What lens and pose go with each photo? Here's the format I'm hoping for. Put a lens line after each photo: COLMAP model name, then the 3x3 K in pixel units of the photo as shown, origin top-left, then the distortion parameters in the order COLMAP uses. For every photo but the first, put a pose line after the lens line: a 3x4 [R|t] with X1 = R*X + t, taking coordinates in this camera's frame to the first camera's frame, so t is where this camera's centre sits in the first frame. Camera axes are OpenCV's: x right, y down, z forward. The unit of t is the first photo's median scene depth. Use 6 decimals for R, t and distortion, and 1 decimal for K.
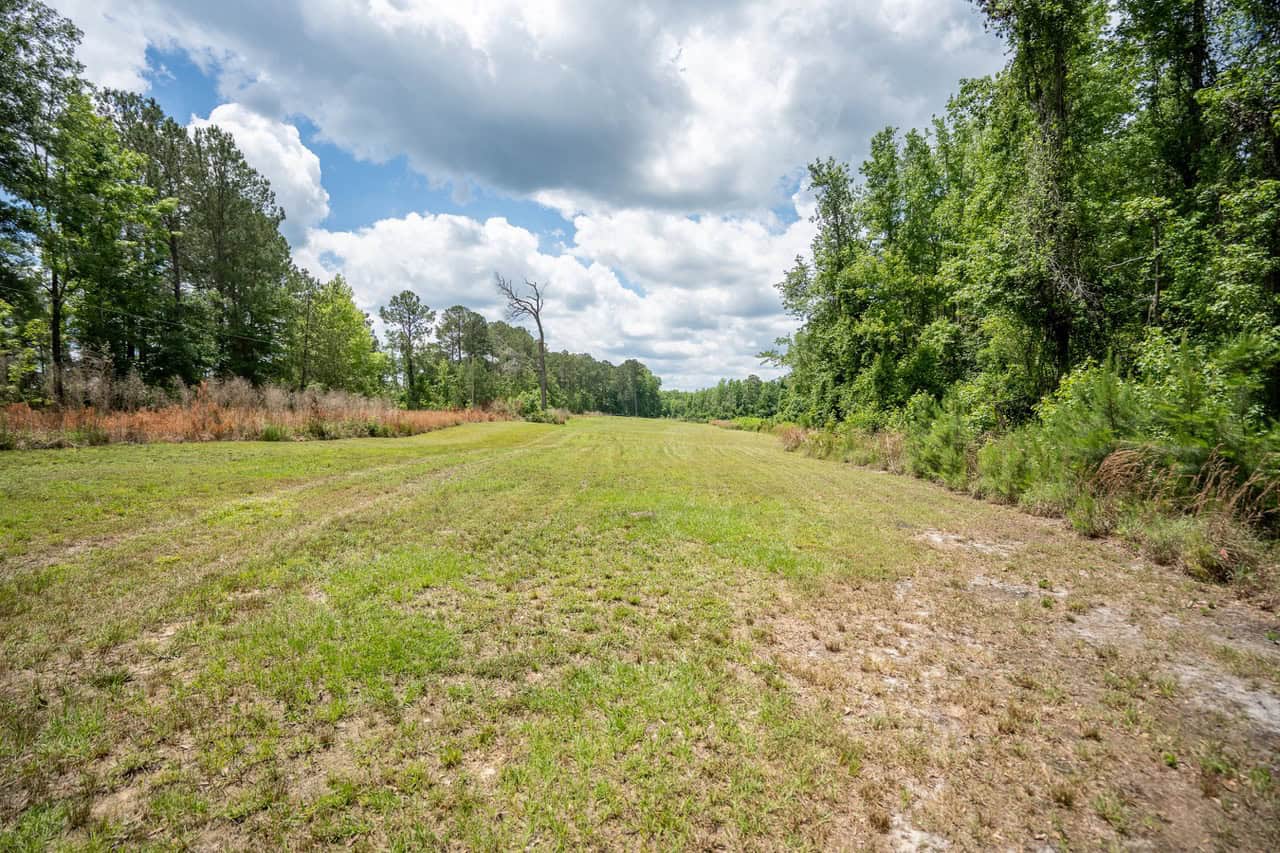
lens RADIAL K [[611.3, 0, 640.0], [0, 611.3, 426.5], [0, 0, 1]] dist [-0.034600, 0.000368]
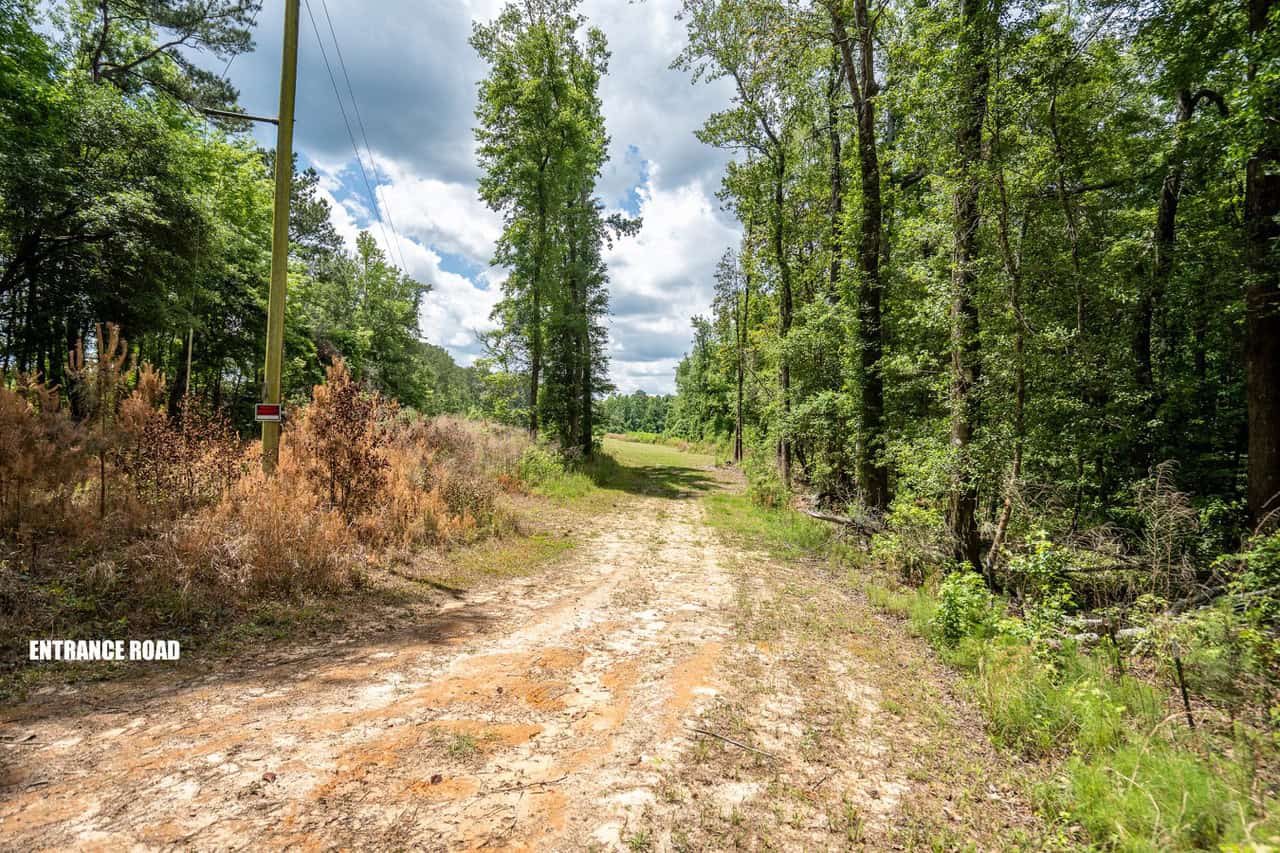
lens RADIAL K [[611.3, 0, 640.0], [0, 611.3, 426.5], [0, 0, 1]] dist [-0.034600, 0.000368]
pose [[0.982672, 0.017984, 0.184481, -0.068665], [-0.014274, 0.999669, -0.021418, -0.000718], [-0.184805, 0.018414, 0.982603, -0.255617]]
